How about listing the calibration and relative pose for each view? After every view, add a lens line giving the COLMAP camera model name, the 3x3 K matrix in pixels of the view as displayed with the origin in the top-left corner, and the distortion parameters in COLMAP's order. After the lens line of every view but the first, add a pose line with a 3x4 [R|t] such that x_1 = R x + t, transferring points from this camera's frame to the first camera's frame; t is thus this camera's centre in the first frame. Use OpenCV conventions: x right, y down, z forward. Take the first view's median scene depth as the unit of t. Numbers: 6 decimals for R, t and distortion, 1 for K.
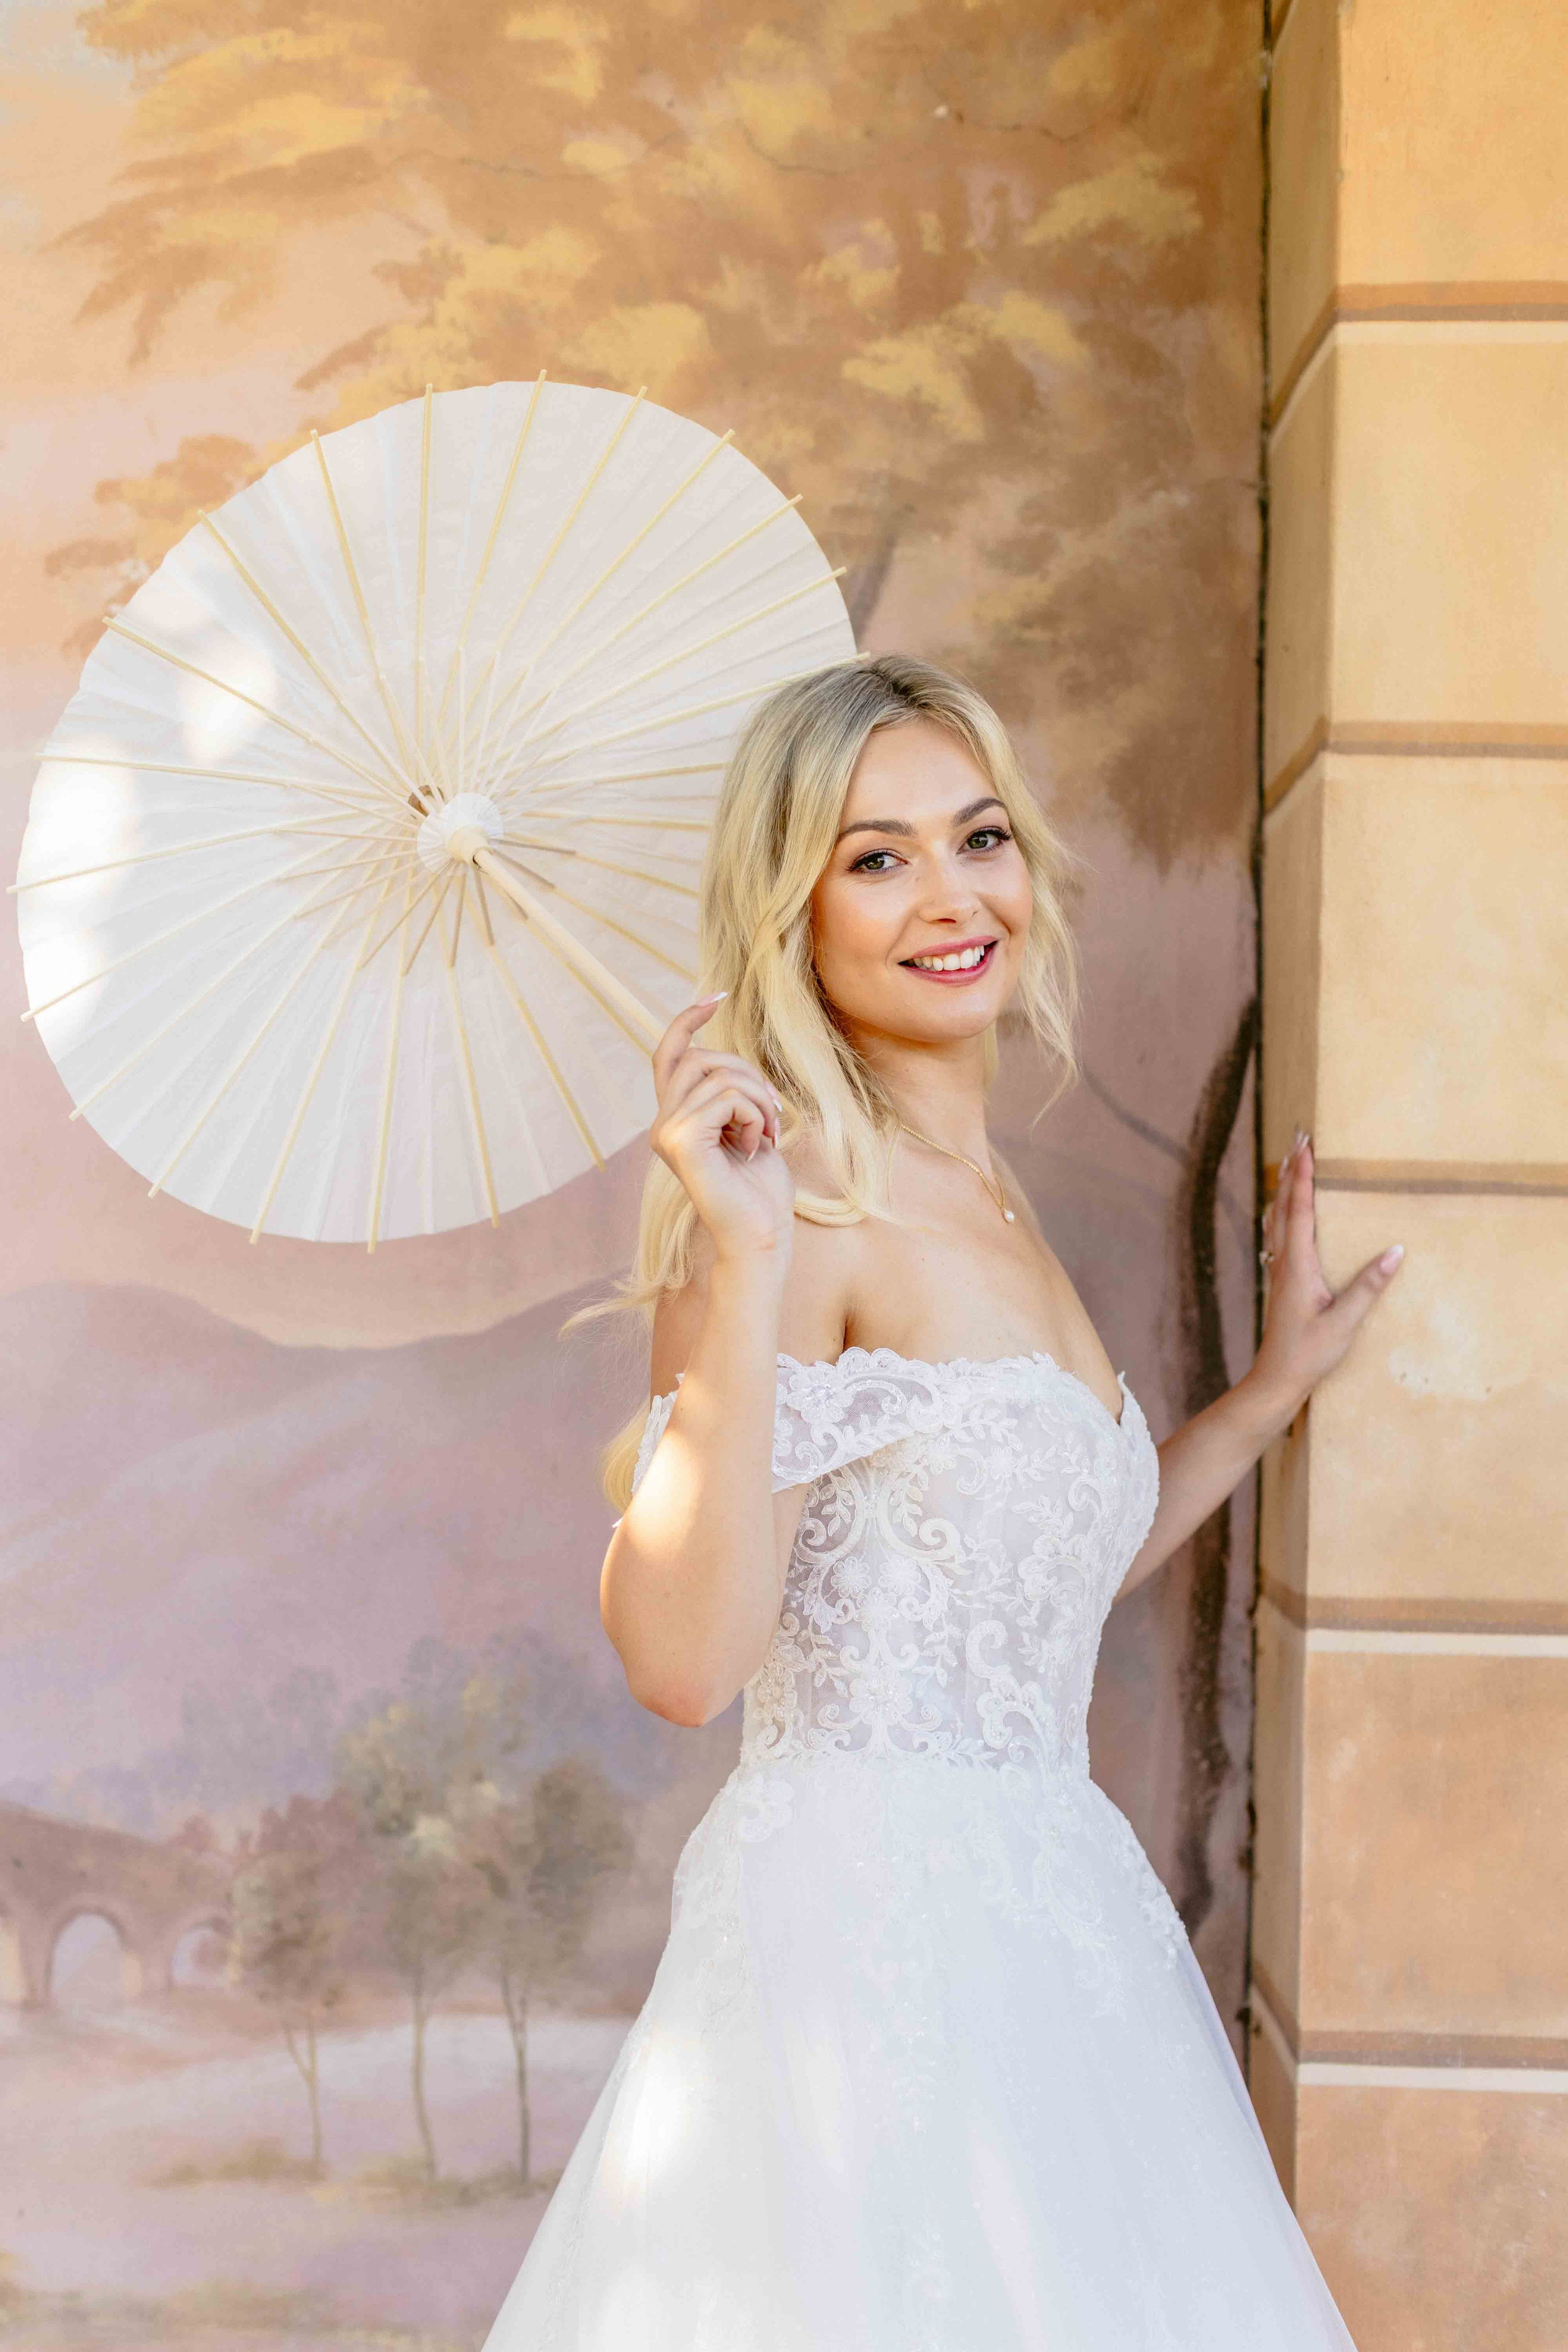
lens RADIAL K [[3258.2, 0, 784.0], [0, 3258.2, 1176.0], [0, 0, 1]] dist [0.014639, 0.009154]
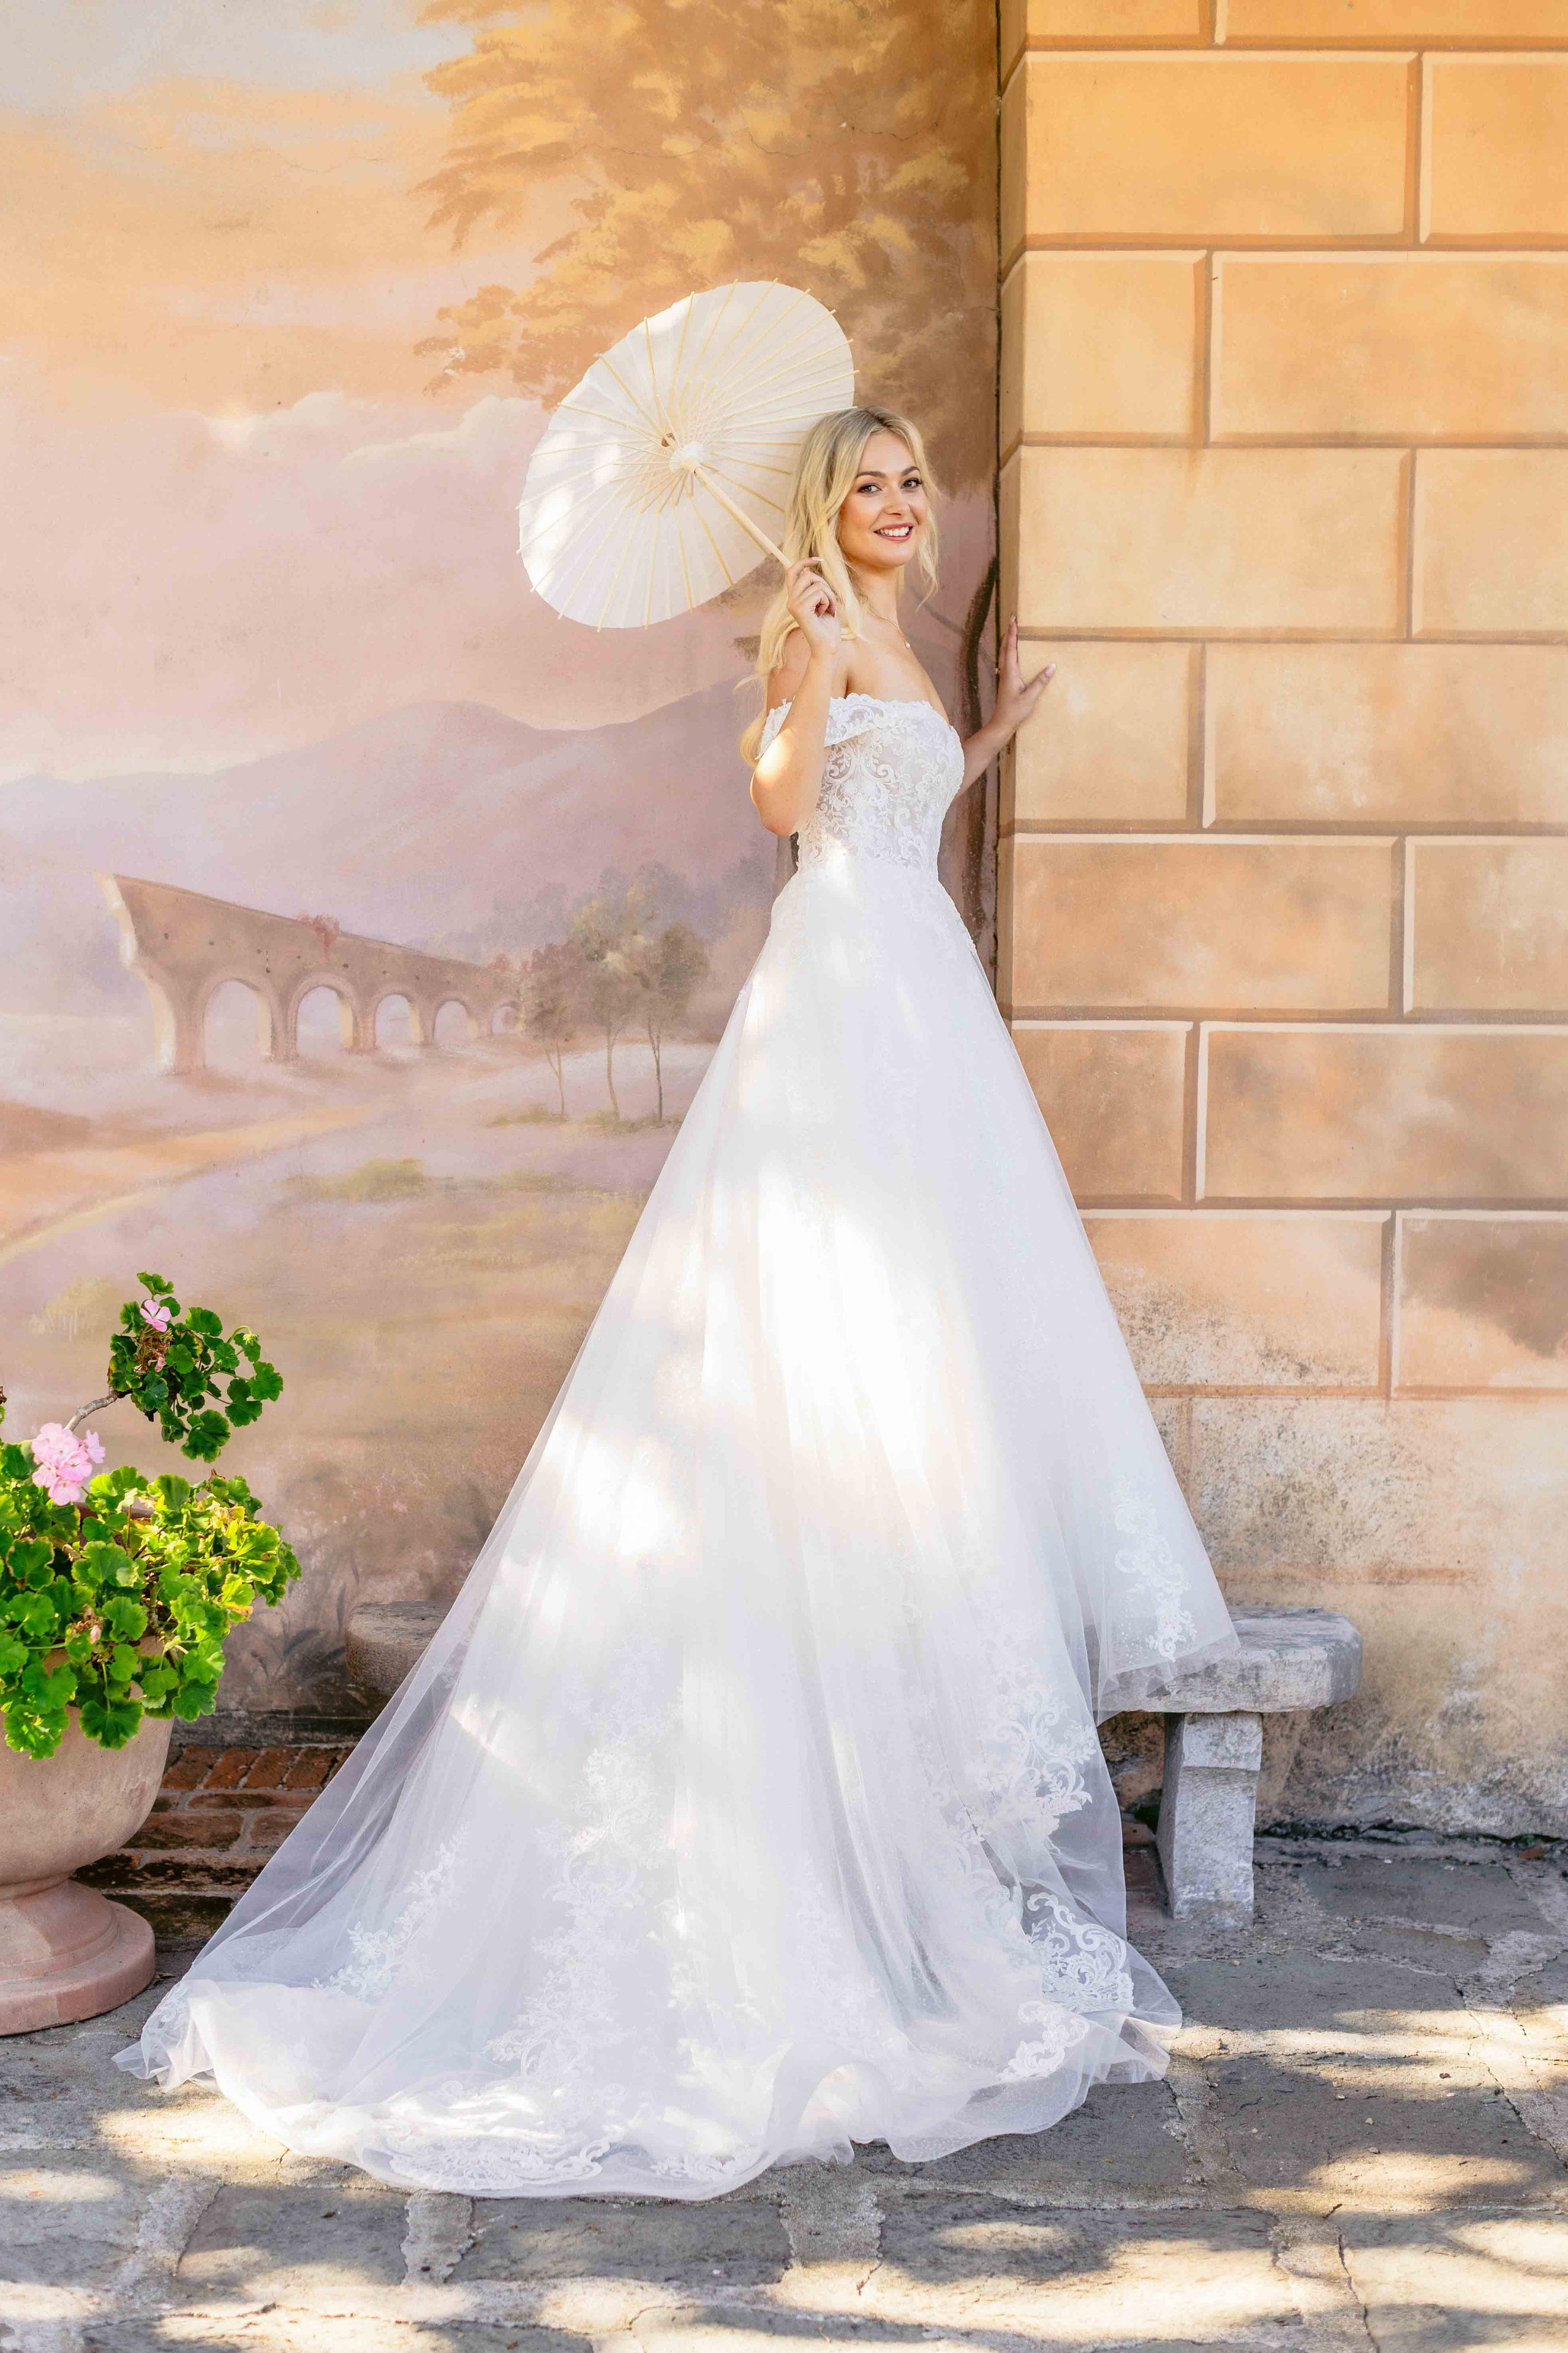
lens RADIAL K [[3259.3, 0, 784.0], [0, 3259.3, 1176.5], [0, 0, 1]] dist [0.014639, 0.009154]
pose [[0.998252, -0.019707, 0.055727, -0.118669], [0.012707, 0.992289, 0.123296, 0.081300], [-0.057727, -0.122372, 0.990804, -1.137070]]
